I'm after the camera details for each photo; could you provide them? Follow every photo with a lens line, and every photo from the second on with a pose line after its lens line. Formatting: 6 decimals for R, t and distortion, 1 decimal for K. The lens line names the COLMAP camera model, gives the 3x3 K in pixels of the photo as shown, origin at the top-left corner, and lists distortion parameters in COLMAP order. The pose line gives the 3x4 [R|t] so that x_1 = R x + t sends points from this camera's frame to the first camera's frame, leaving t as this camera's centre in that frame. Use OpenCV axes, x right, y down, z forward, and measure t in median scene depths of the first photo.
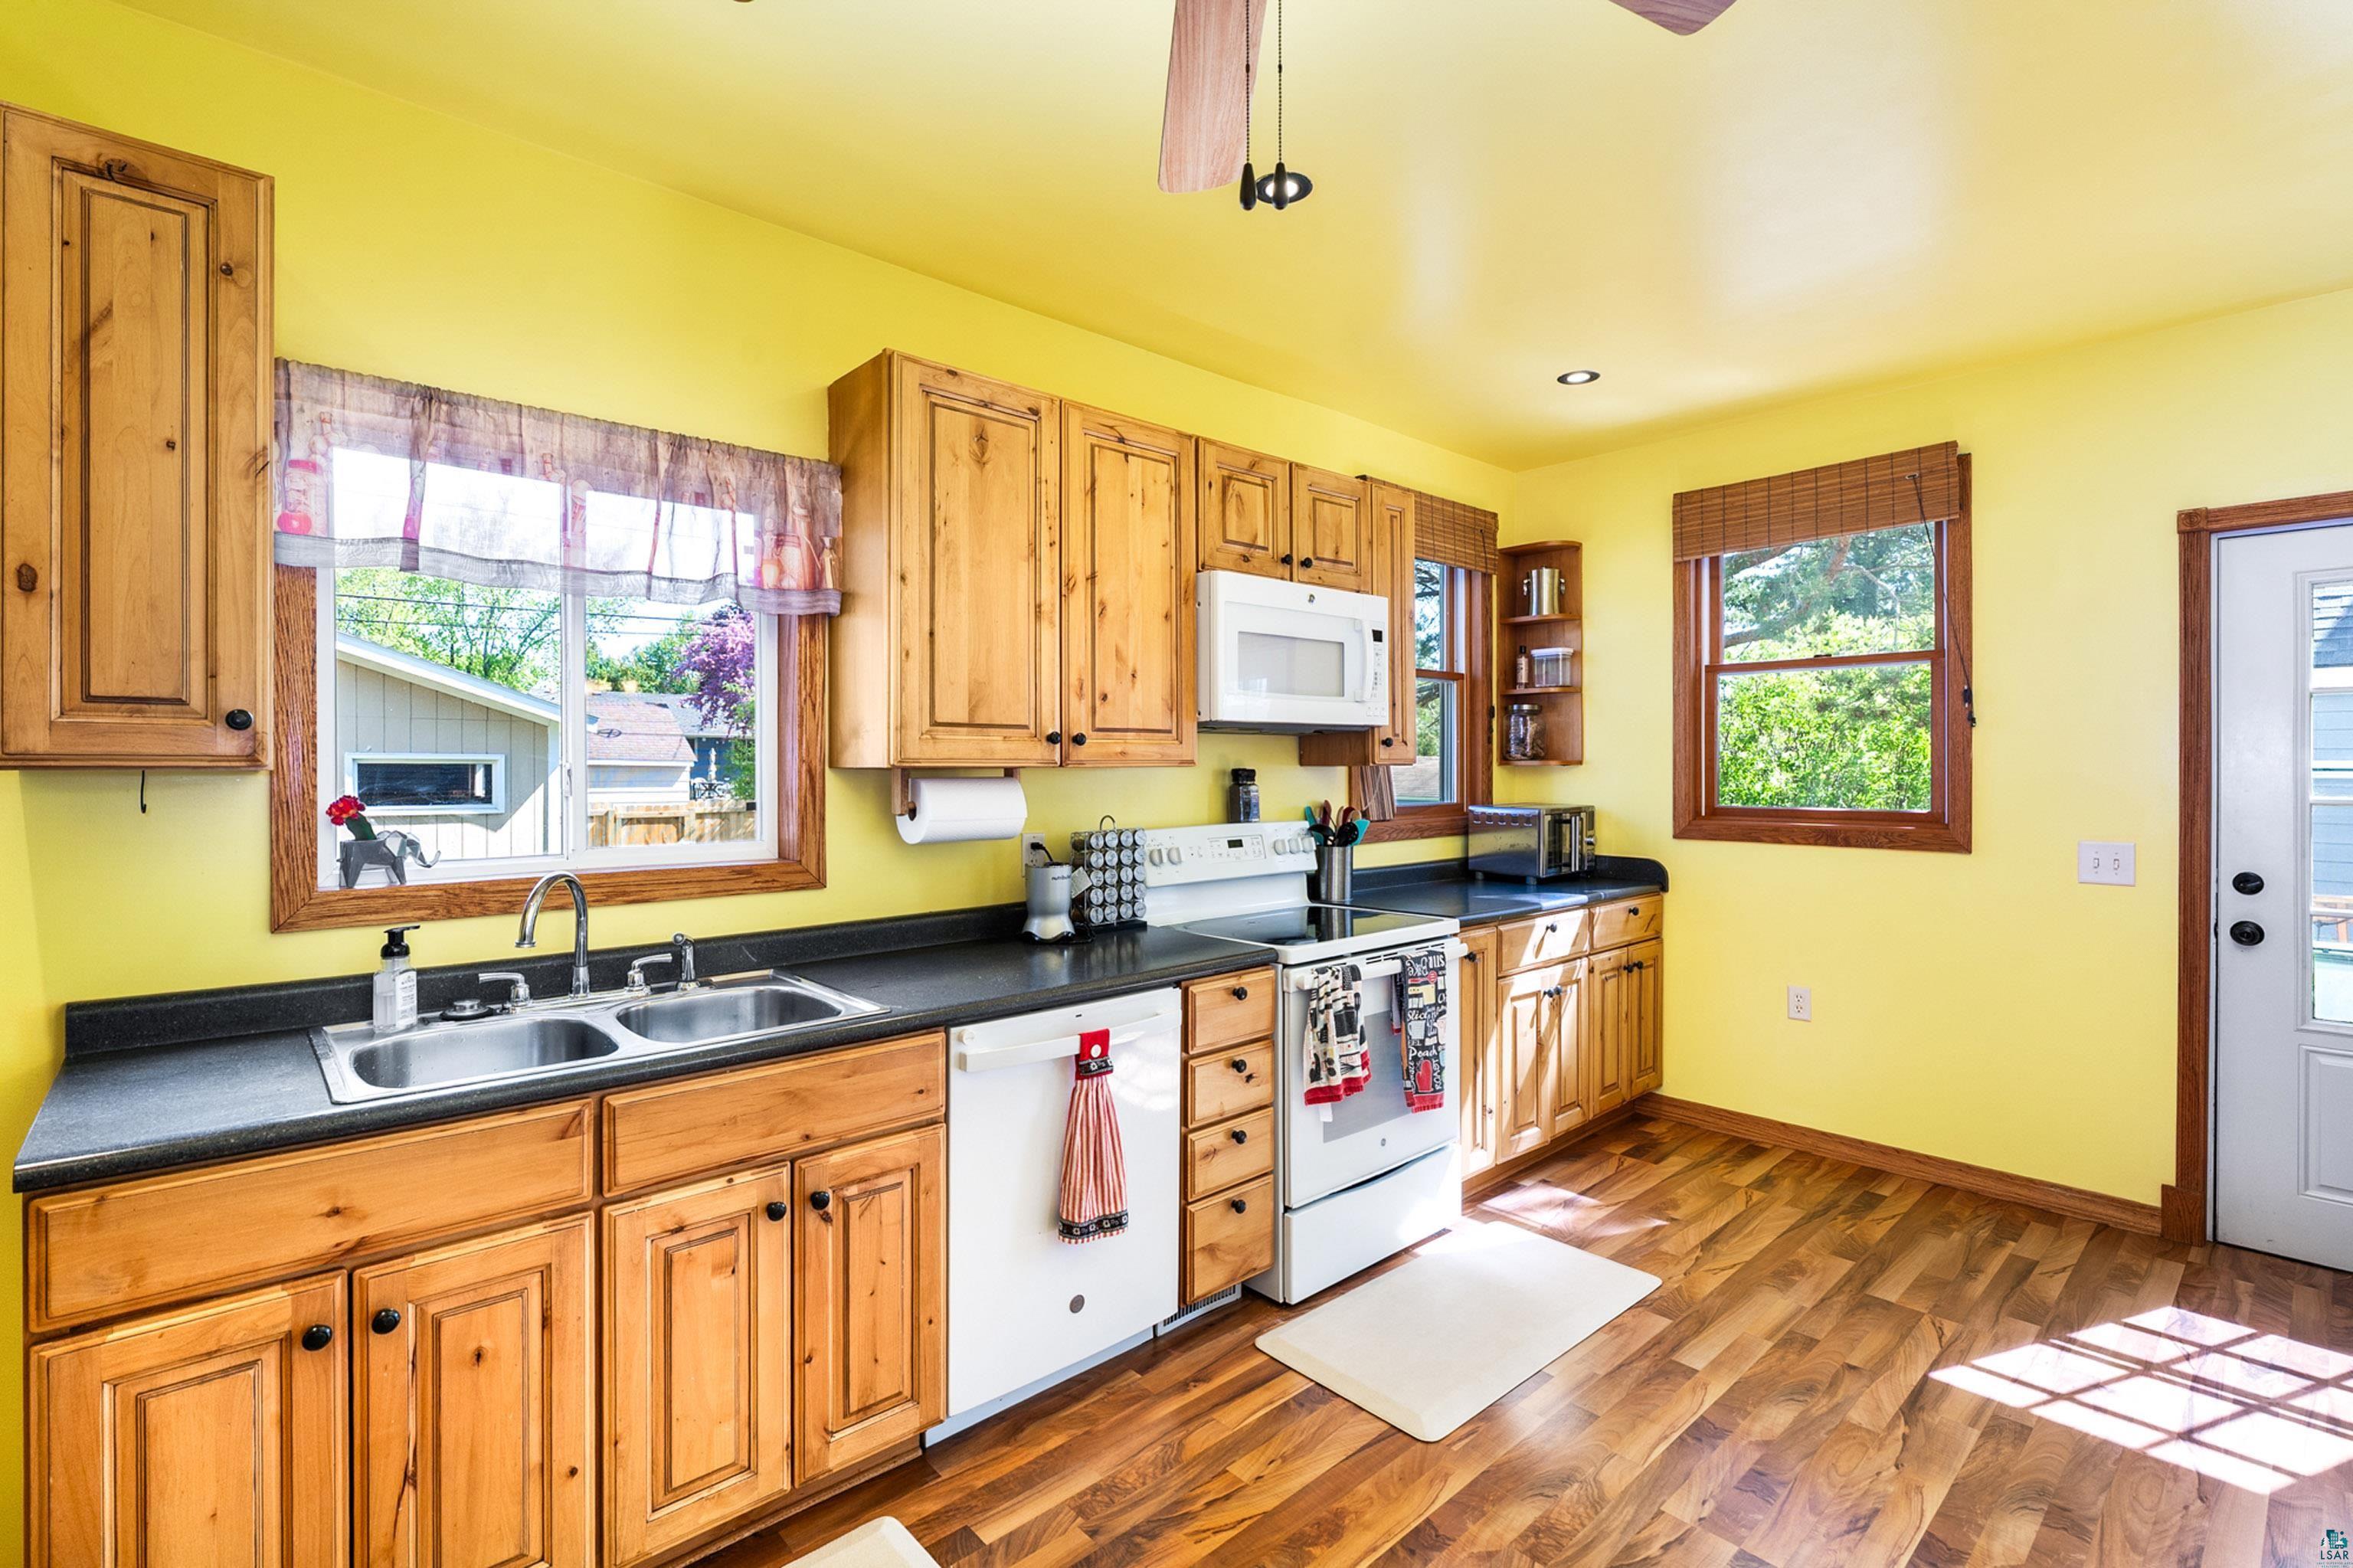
lens RADIAL K [[1074.2, 0, 1177.9], [0, 1074.2, 770.3], [0, 0, 1]] dist [-0.003085, 0.001085]
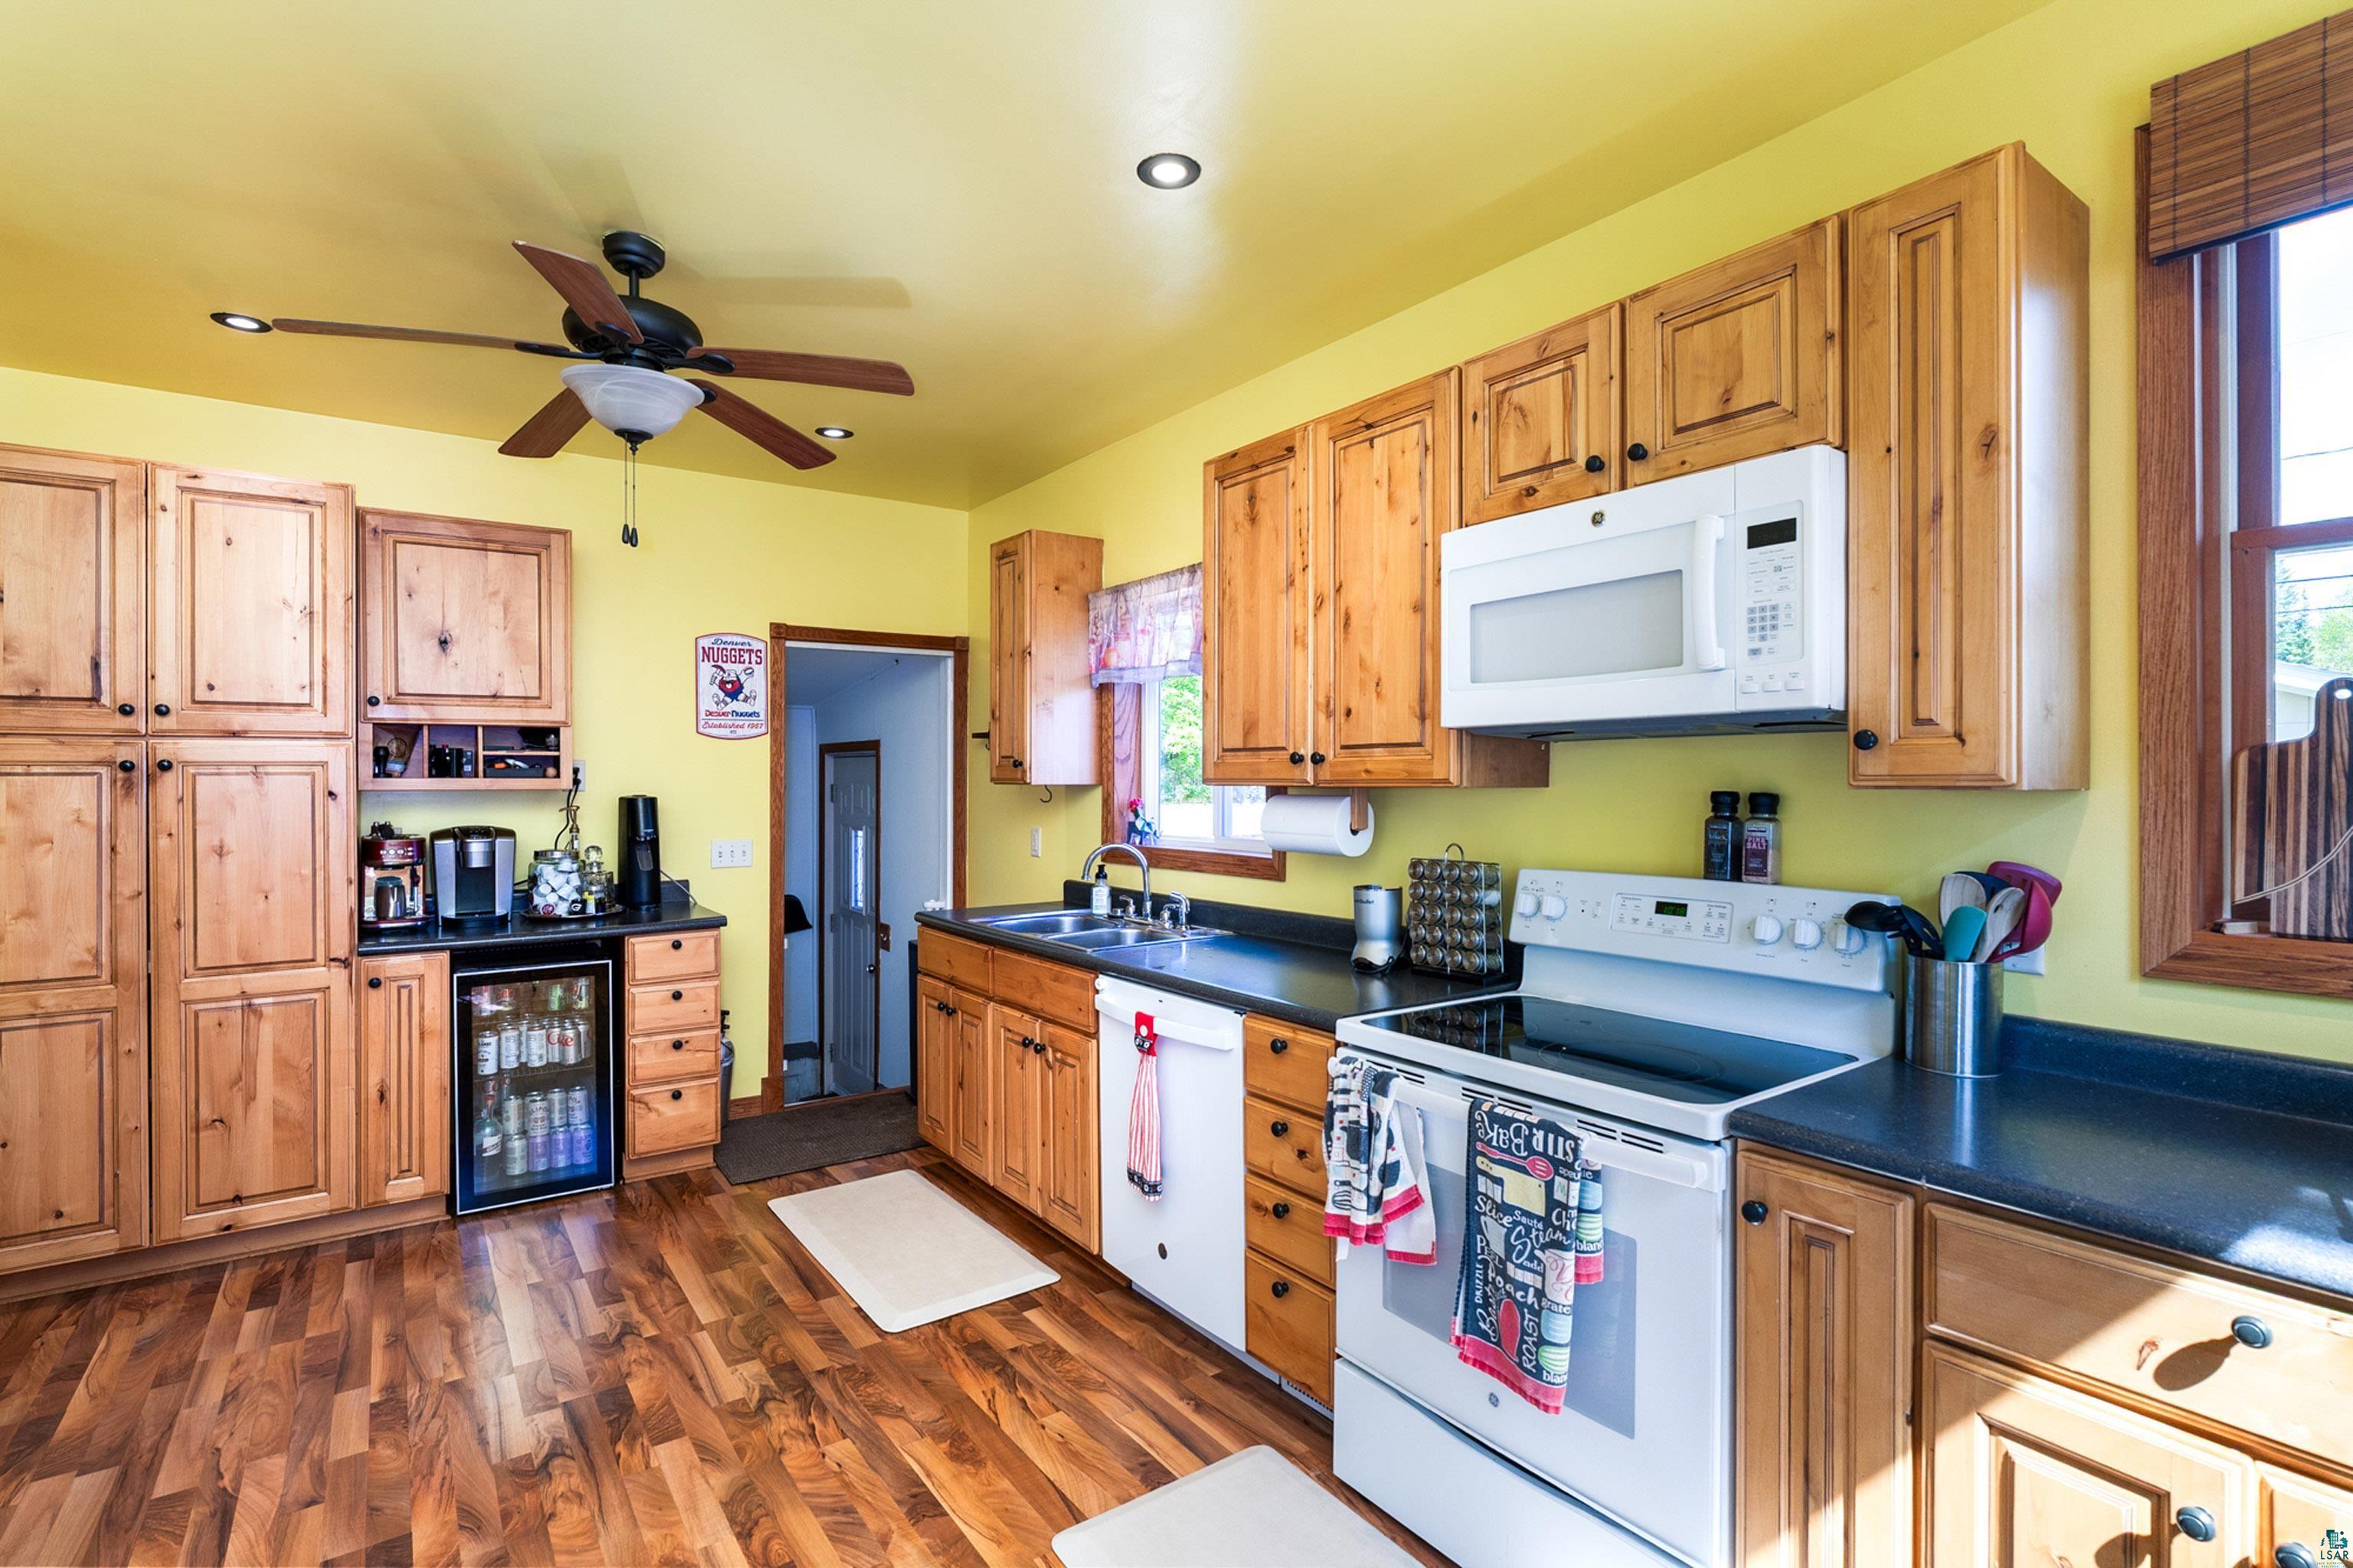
lens RADIAL K [[1109.4, 0, 1174.4], [0, 1109.4, 779.2], [0, 0, 1]] dist [-0.001718, -0.000057]
pose [[-0.117748, 0.001504, -0.993042, 0.766544], [-0.003830, 0.999991, 0.001969, -0.009056], [0.993036, 0.004035, -0.117741, 0.810307]]
